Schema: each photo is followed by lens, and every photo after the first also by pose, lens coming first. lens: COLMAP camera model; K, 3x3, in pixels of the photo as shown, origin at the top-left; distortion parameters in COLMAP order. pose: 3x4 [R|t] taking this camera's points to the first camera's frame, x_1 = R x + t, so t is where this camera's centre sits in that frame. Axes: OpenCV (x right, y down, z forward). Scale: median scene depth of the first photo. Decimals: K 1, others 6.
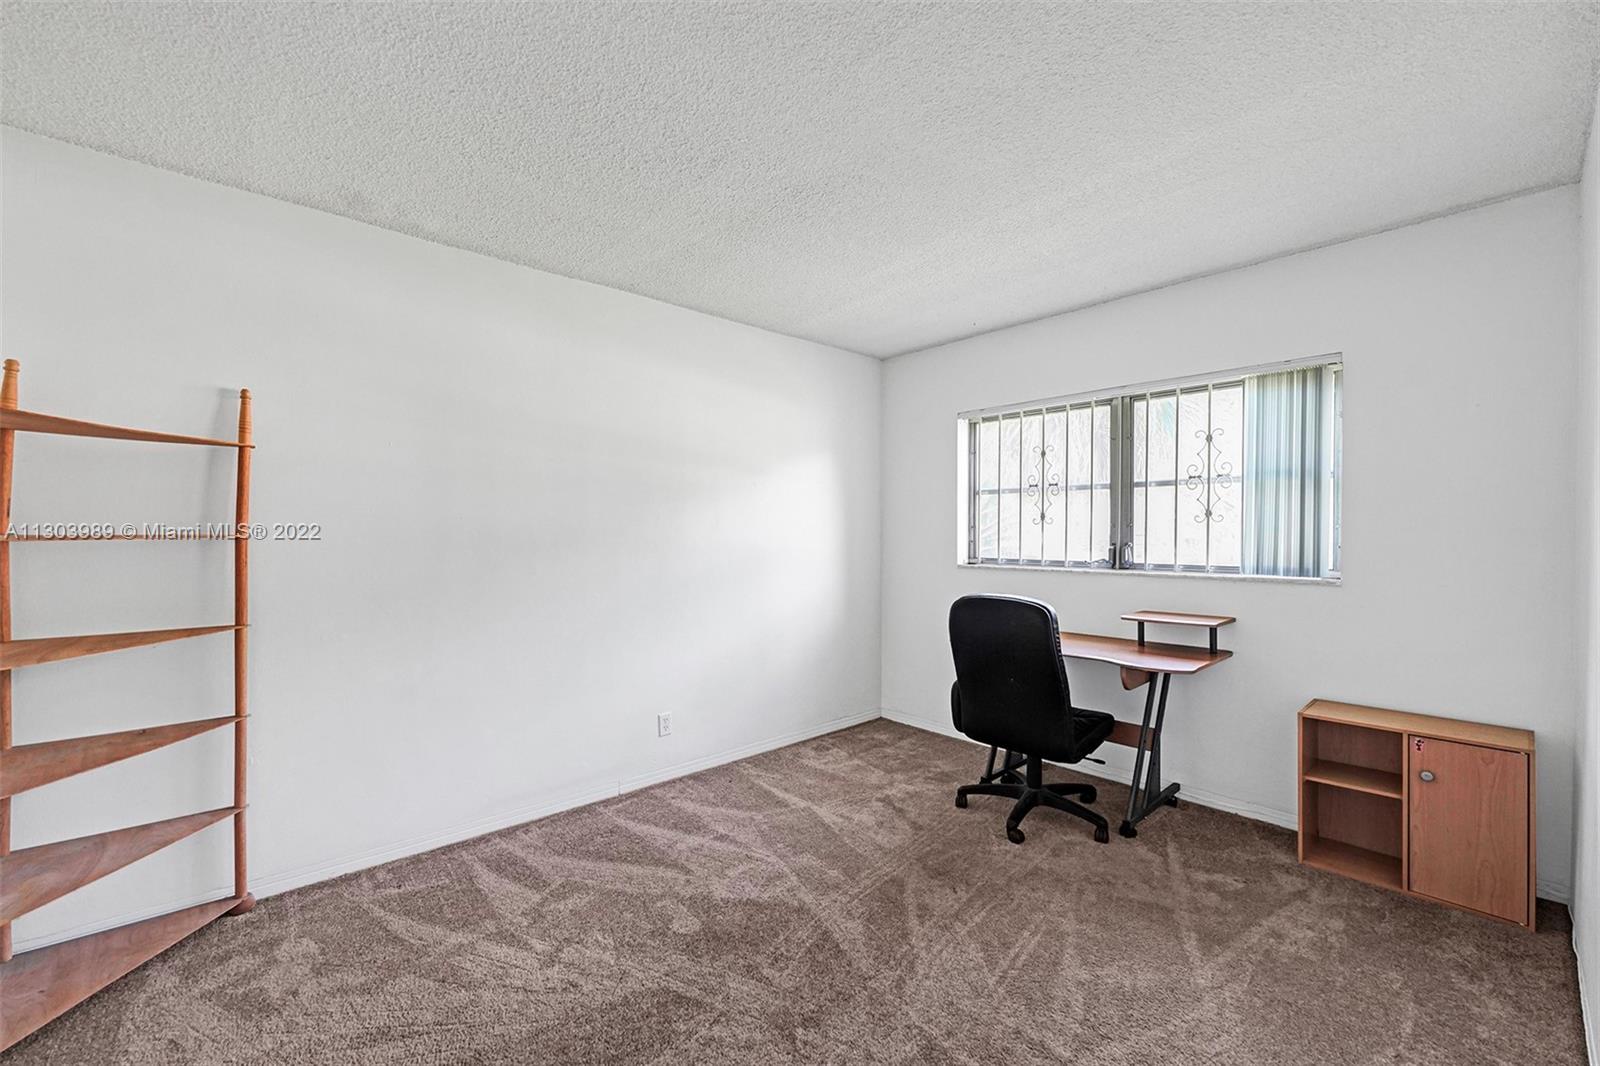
lens RADIAL K [[656.6, 0, 797.0], [0, 656.6, 543.9], [0, 0, 1]] dist [-0.000826, 0.000197]
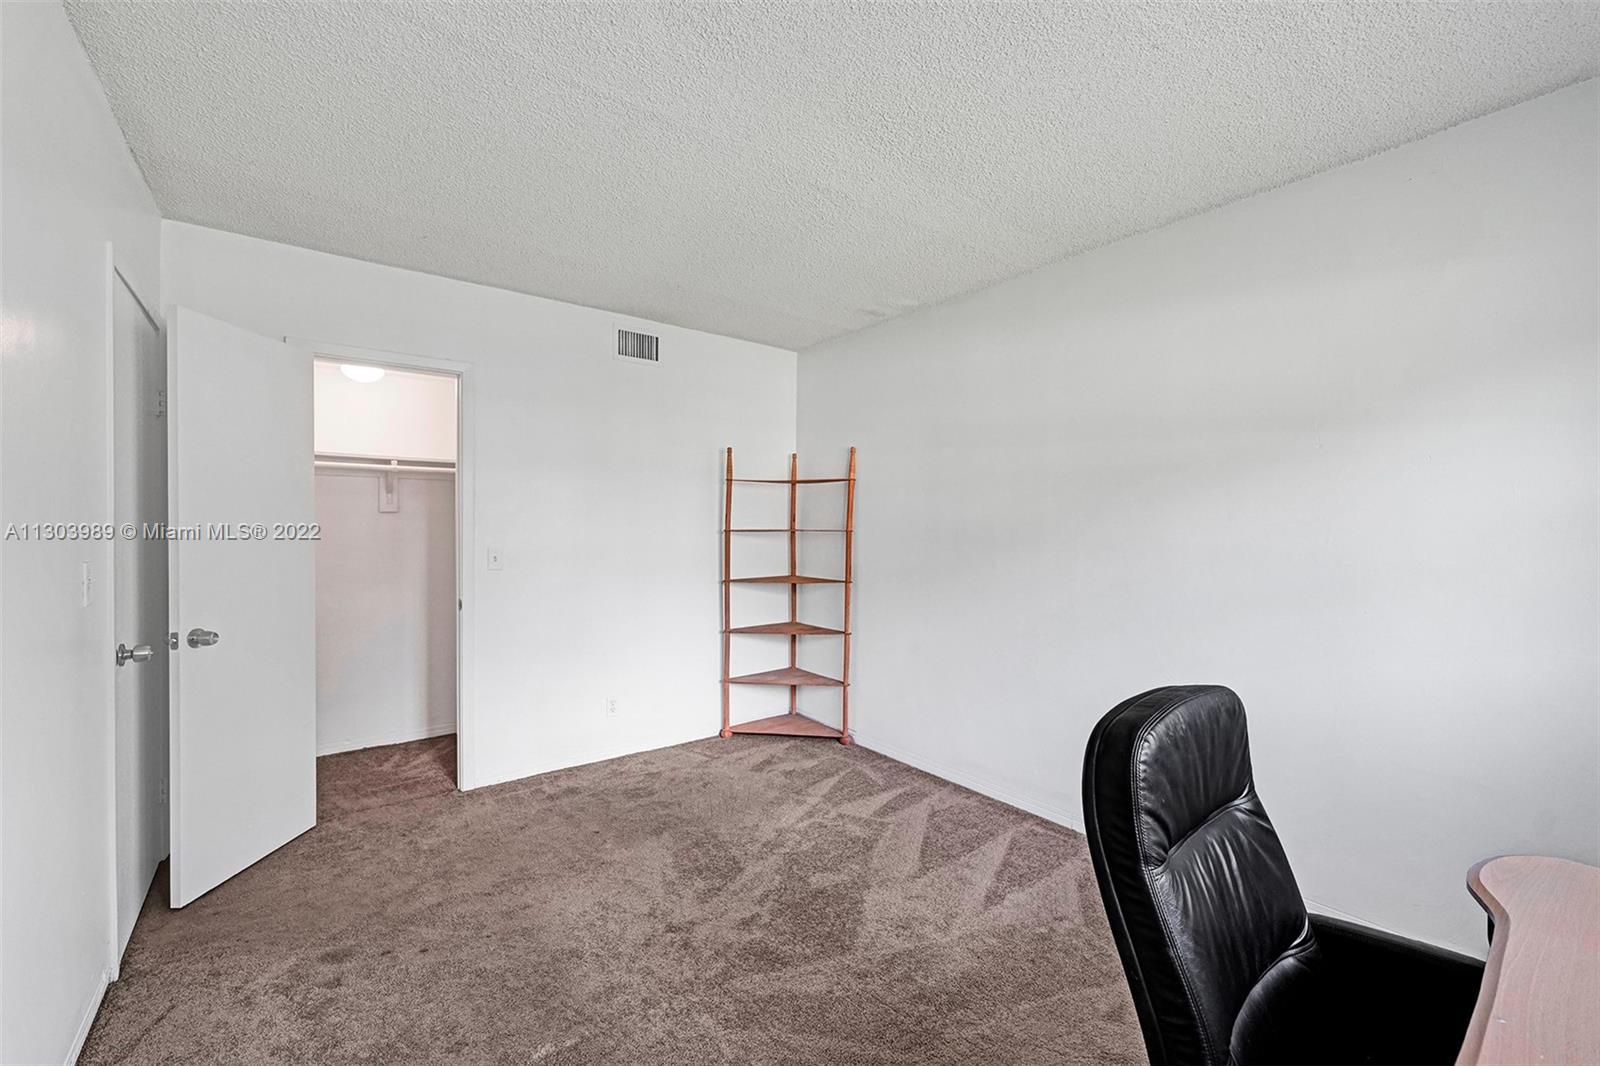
lens RADIAL K [[642.8, 0, 790.4], [0, 642.8, 526.2], [0, 0, 1]] dist [0.000268, 0.000012]
pose [[-0.080861, 0.002430, -0.996722, 0.705022], [-0.022167, 0.999745, 0.004236, -0.023093], [0.996479, 0.022437, -0.080786, 0.772825]]
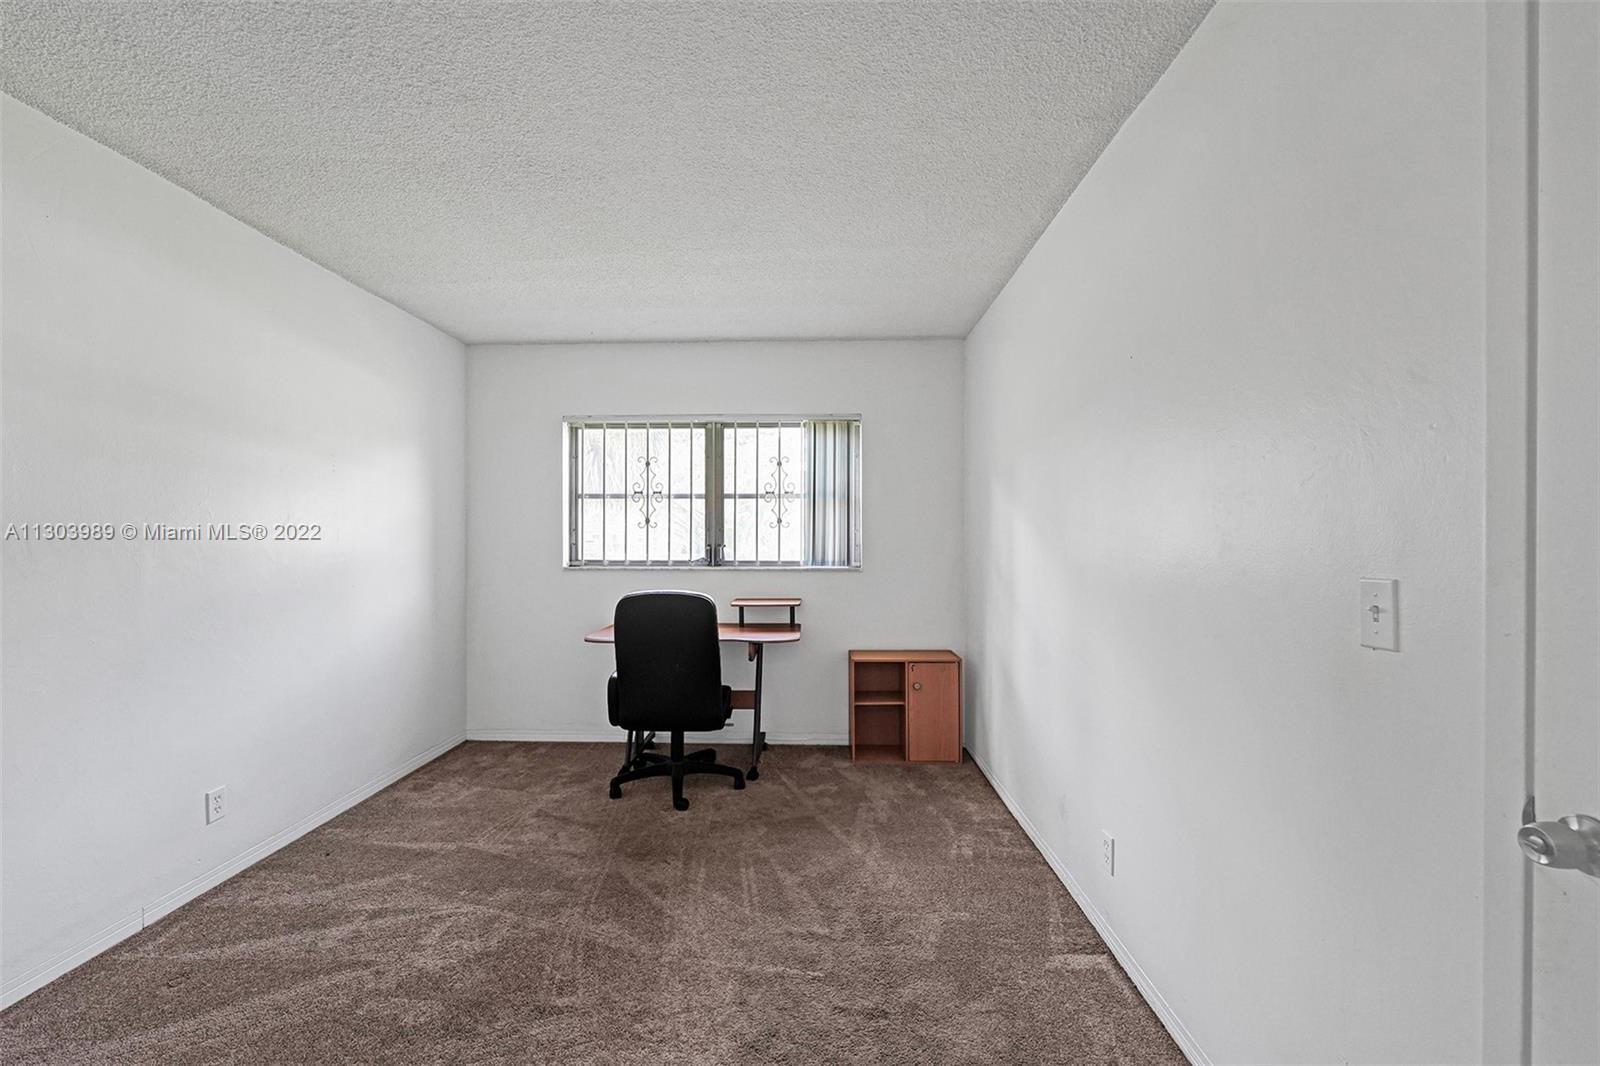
lens RADIAL K [[656.6, 0, 797.0], [0, 656.6, 543.9], [0, 0, 1]] dist [-0.000826, 0.000197]
pose [[0.694296, -0.004545, 0.719675, -0.324752], [0.011680, 0.999920, -0.004954, 0.007121], [-0.719594, 0.011845, 0.694294, 0.071201]]
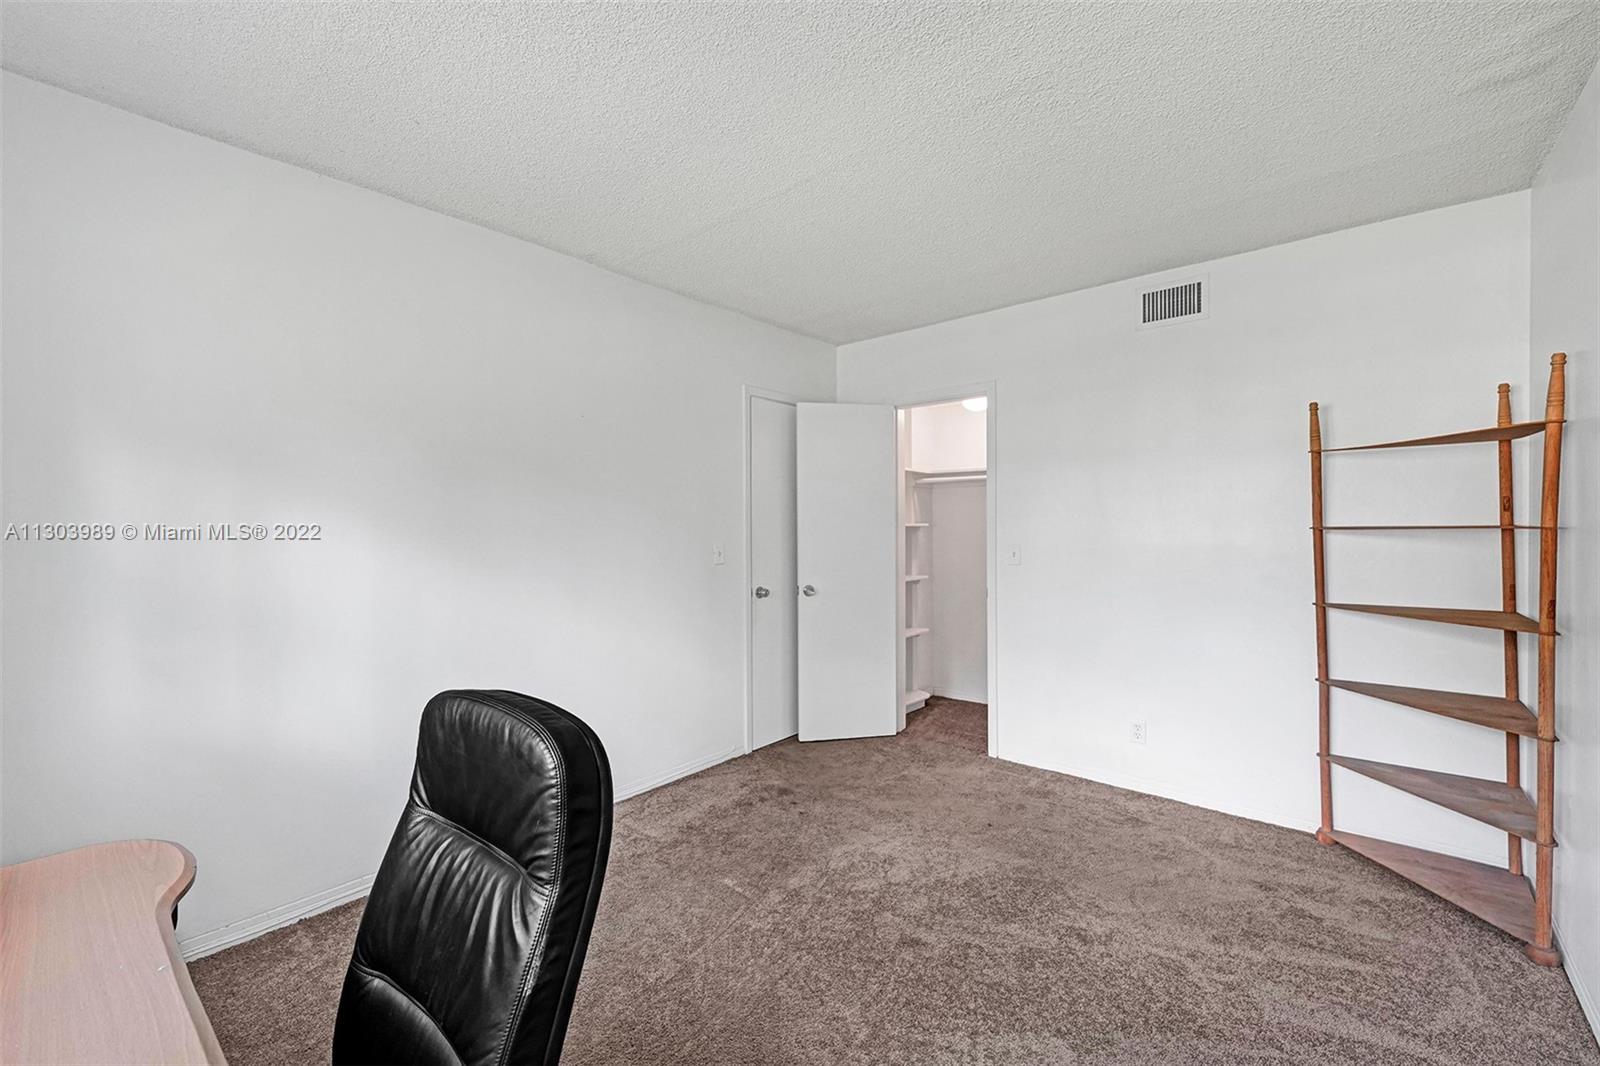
lens RADIAL K [[653.6, 0, 800.6], [0, 653.6, 525.6], [0, 0, 1]] dist [0.000069, 0.000162]
pose [[-0.990802, 0.006582, -0.135158, 0.187131], [0.004525, 0.999869, 0.015517, -0.026440], [0.135243, 0.014763, -0.990703, 1.354285]]
